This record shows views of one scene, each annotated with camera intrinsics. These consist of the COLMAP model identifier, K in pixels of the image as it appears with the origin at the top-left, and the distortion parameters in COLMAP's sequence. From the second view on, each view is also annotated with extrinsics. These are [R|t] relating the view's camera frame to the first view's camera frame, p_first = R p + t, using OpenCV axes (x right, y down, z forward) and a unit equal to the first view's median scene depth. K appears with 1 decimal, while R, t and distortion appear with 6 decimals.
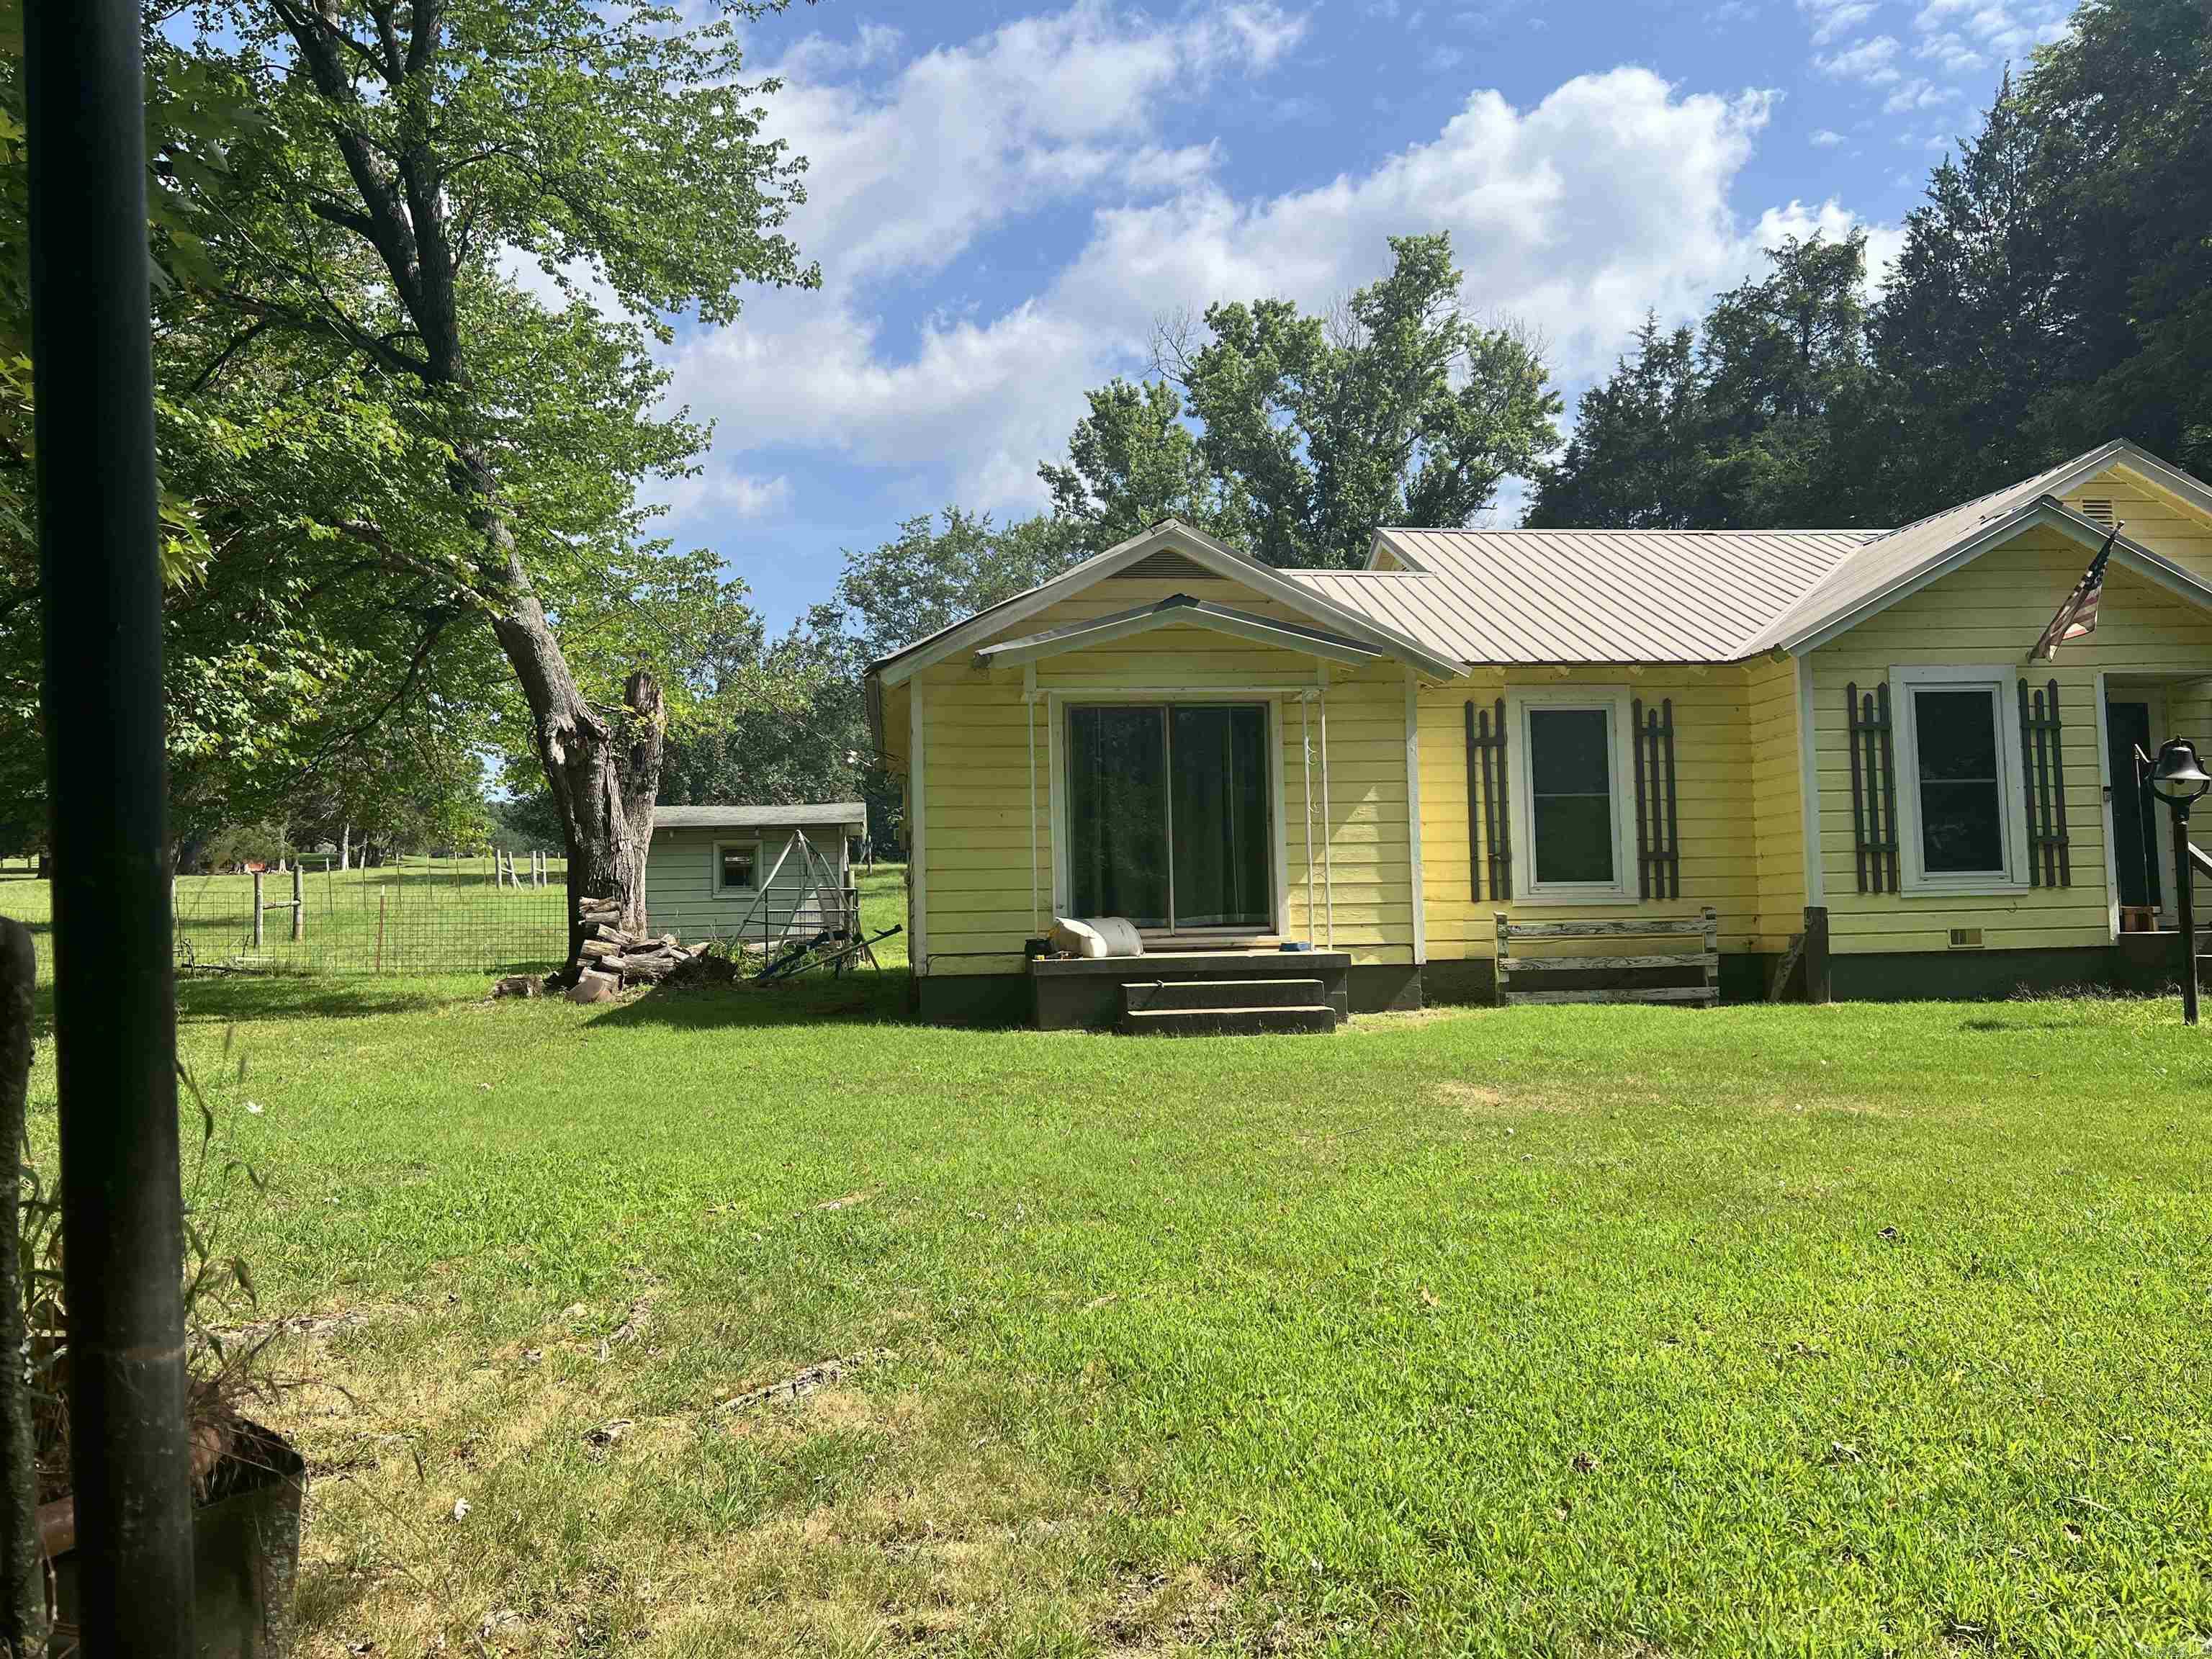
lens RADIAL K [[1672.5, 0, 1088.6], [0, 1672.5, 825.8], [0, 0, 1]] dist [0.060715, -0.072331]
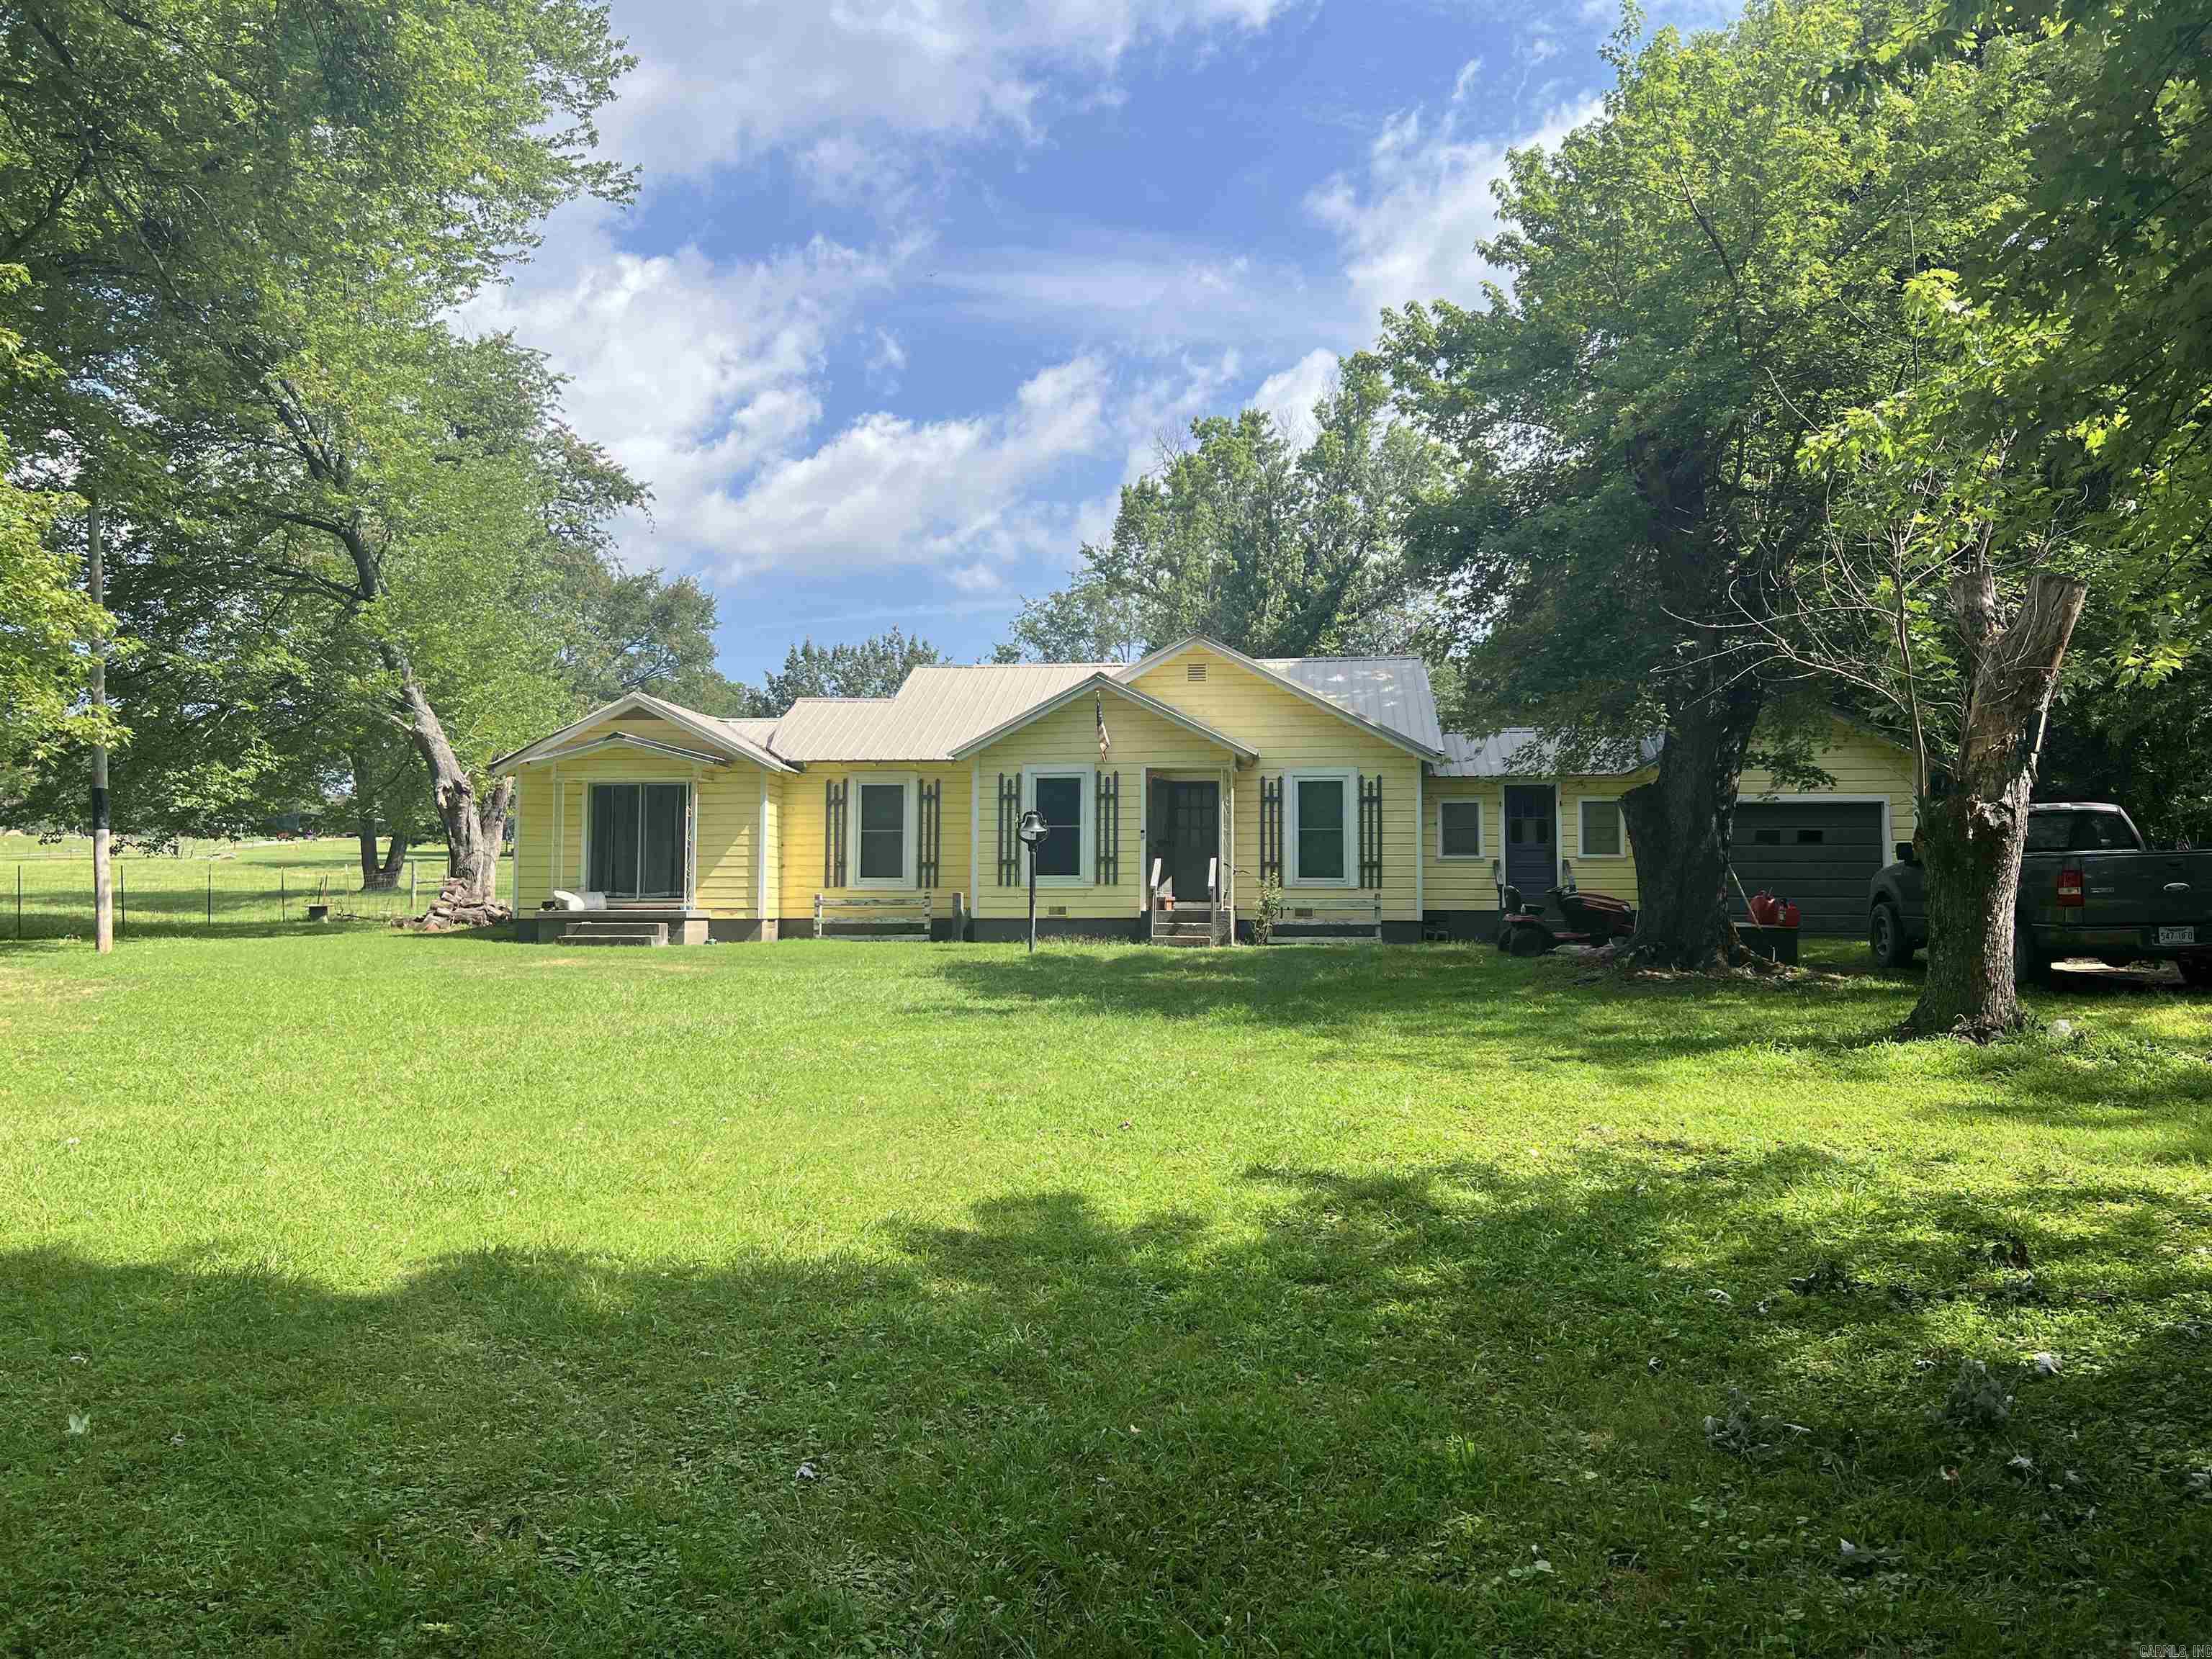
lens RADIAL K [[1672.5, 0, 1106.2], [0, 1672.5, 812.3], [0, 0, 1]] dist [0.060715, -0.072331]
pose [[0.972481, 0.008529, -0.232825, 1.014256], [-0.010517, 0.999918, -0.007299, -0.029838], [0.232744, 0.009547, 0.972491, -0.778258]]
